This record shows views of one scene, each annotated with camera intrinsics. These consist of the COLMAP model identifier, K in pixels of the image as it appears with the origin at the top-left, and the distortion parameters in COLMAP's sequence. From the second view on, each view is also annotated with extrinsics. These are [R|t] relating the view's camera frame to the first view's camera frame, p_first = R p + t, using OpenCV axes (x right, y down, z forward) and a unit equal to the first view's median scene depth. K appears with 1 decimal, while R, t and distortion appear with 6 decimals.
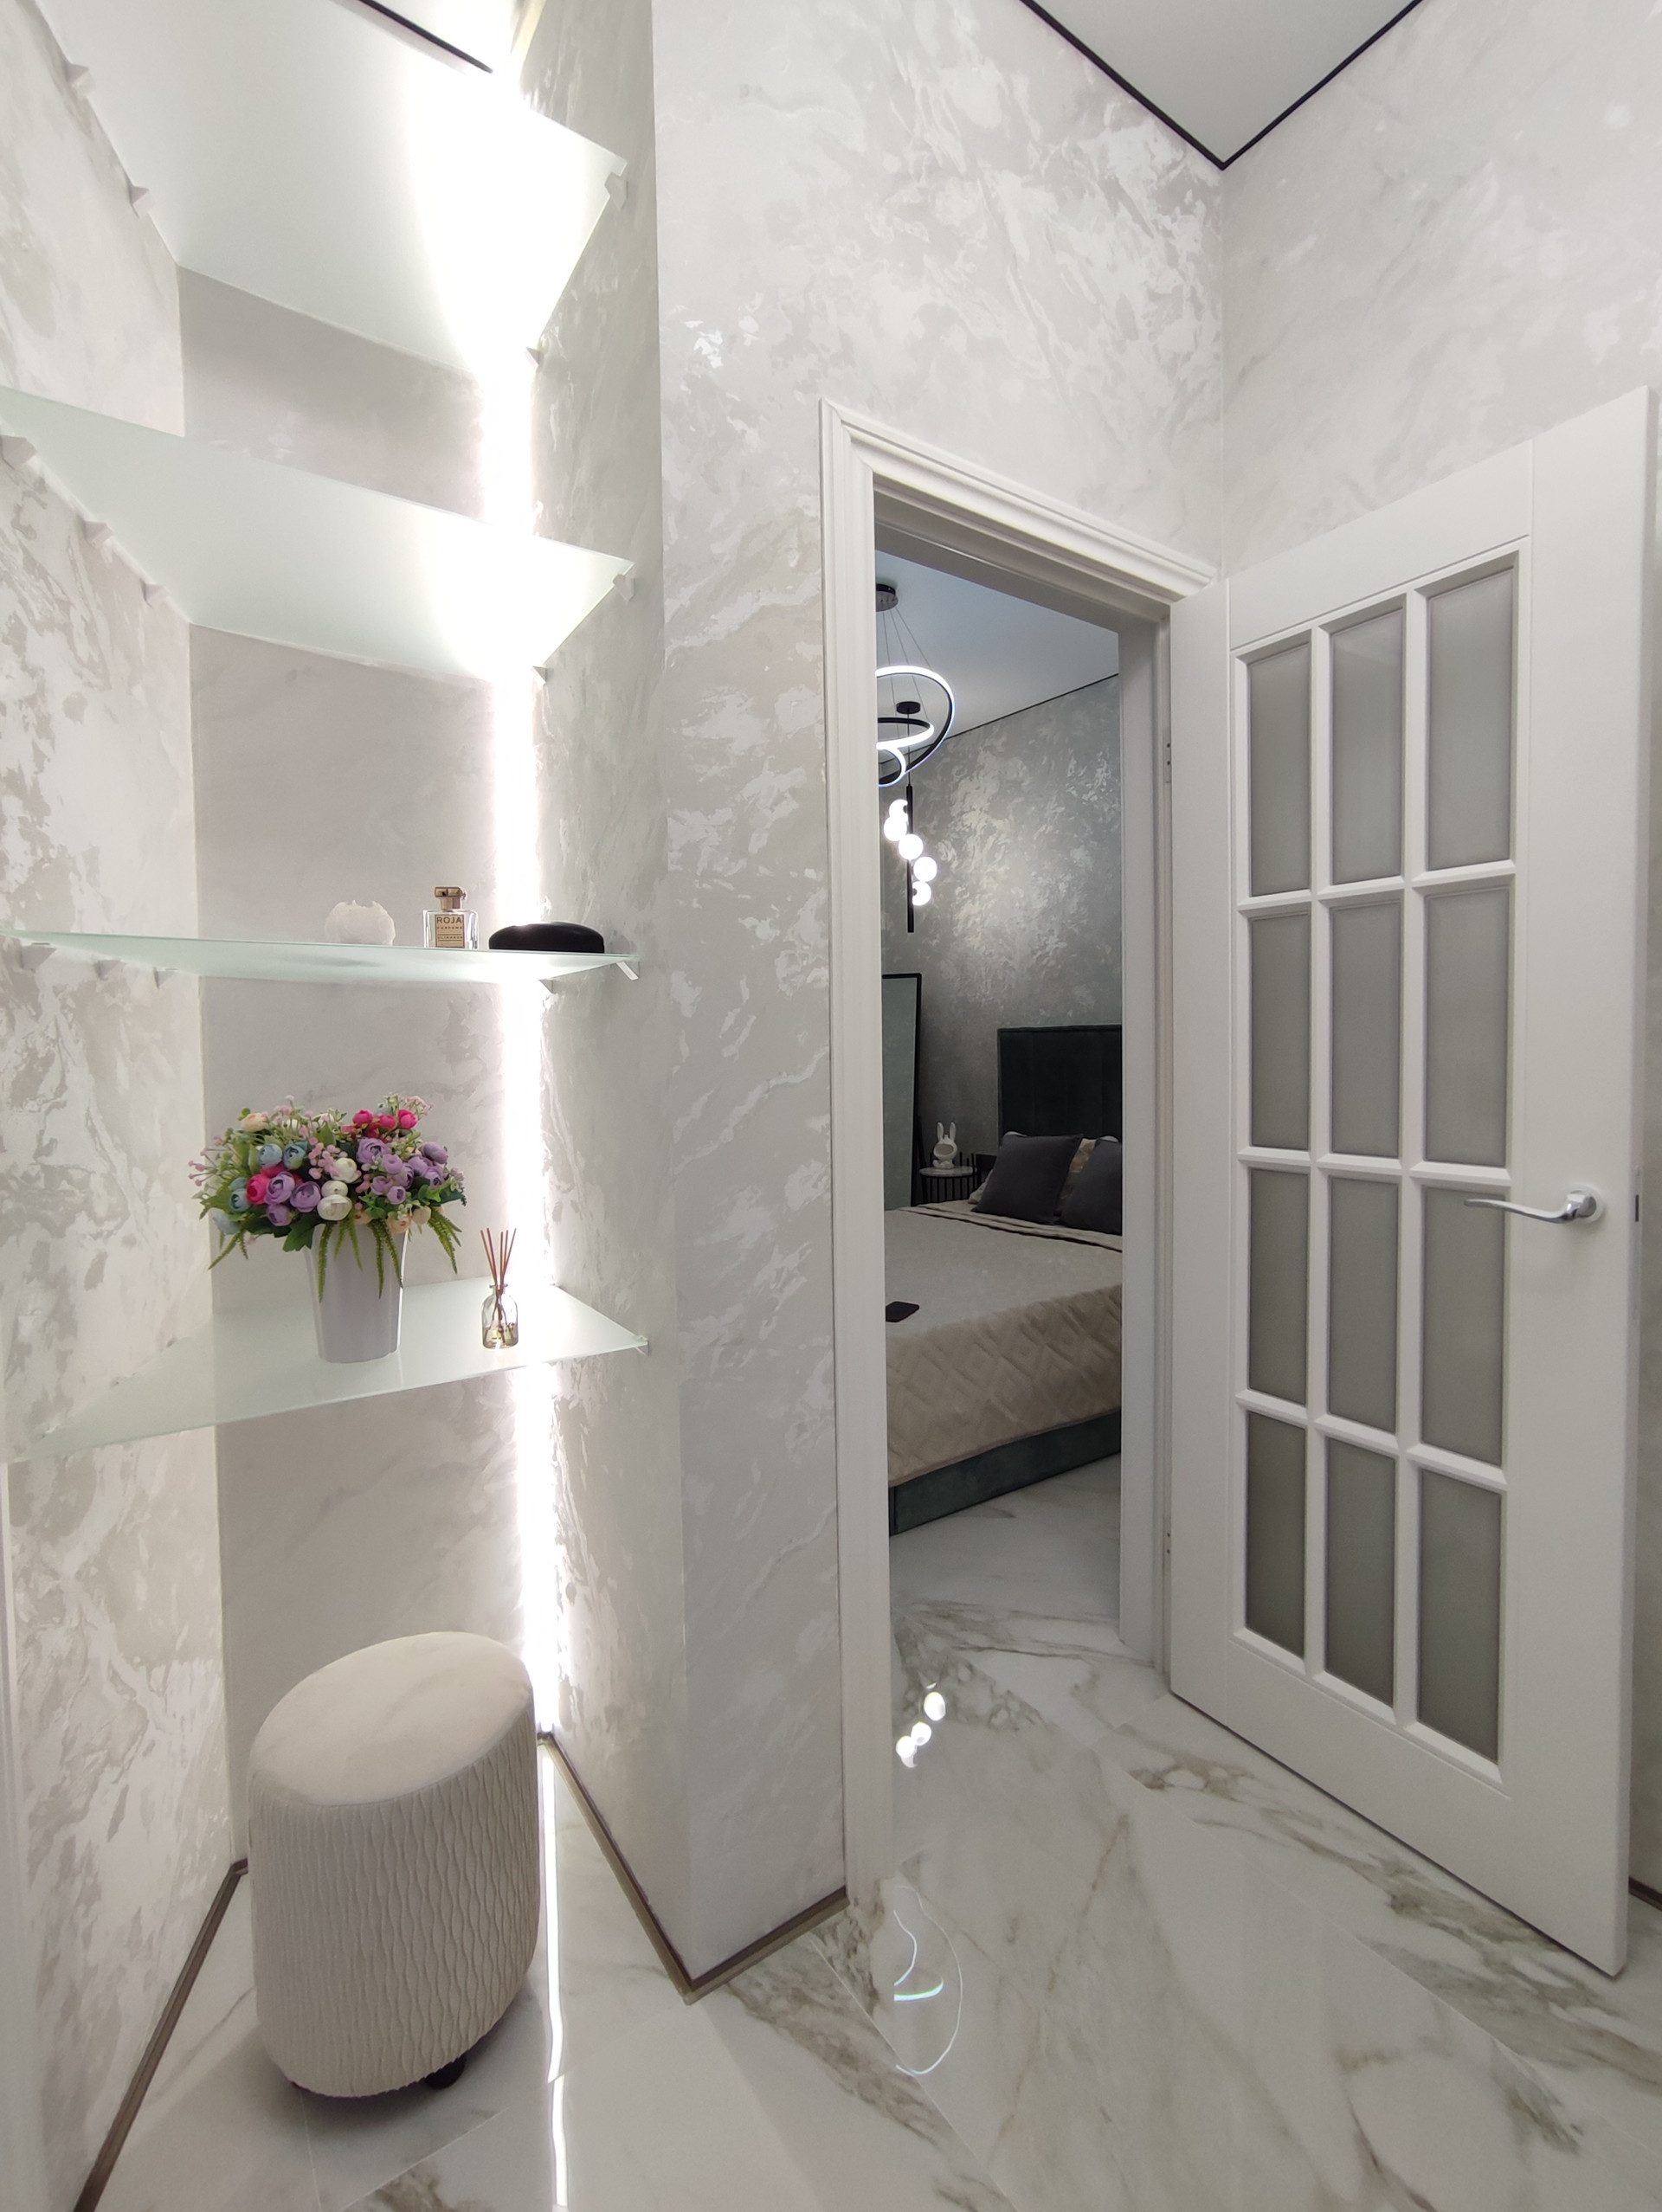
lens RADIAL K [[1023.9, 0, 817.2], [0, 1023.9, 1089.0], [0, 0, 1]] dist [-0.023554, 0.020503]
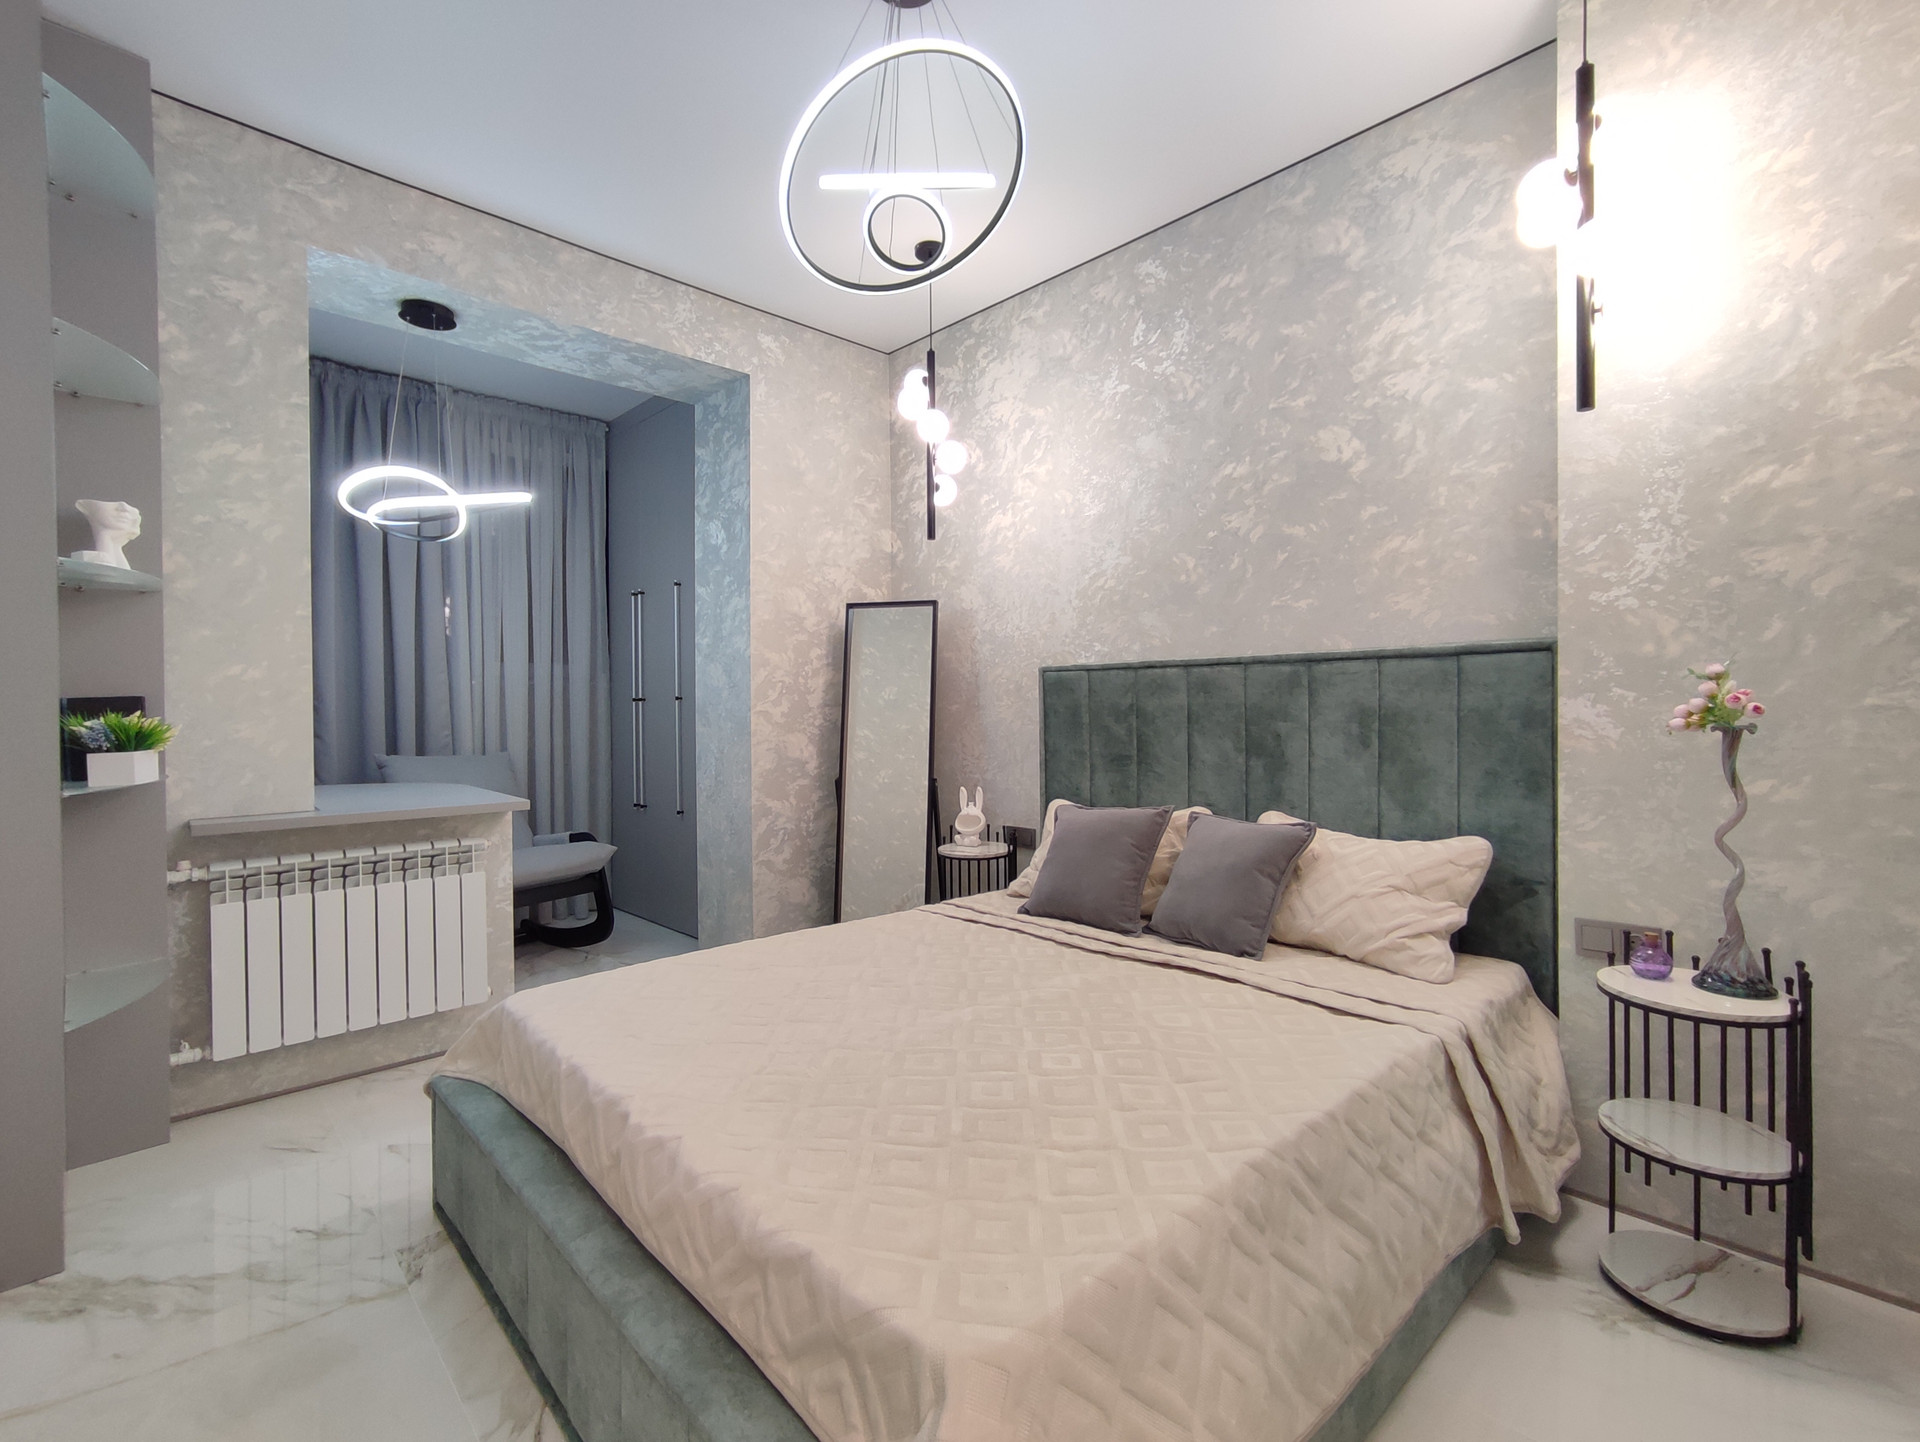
lens RADIAL K [[888.6, 0, 949.0], [0, 888.6, 708.0], [0, 0, 1]] dist [-0.023554, 0.020503]
pose [[0.987201, 0.010606, 0.159126, 0.000104], [-0.003452, 0.998973, -0.045169, 0.003237], [-0.159441, 0.044041, 0.986225, 0.344508]]
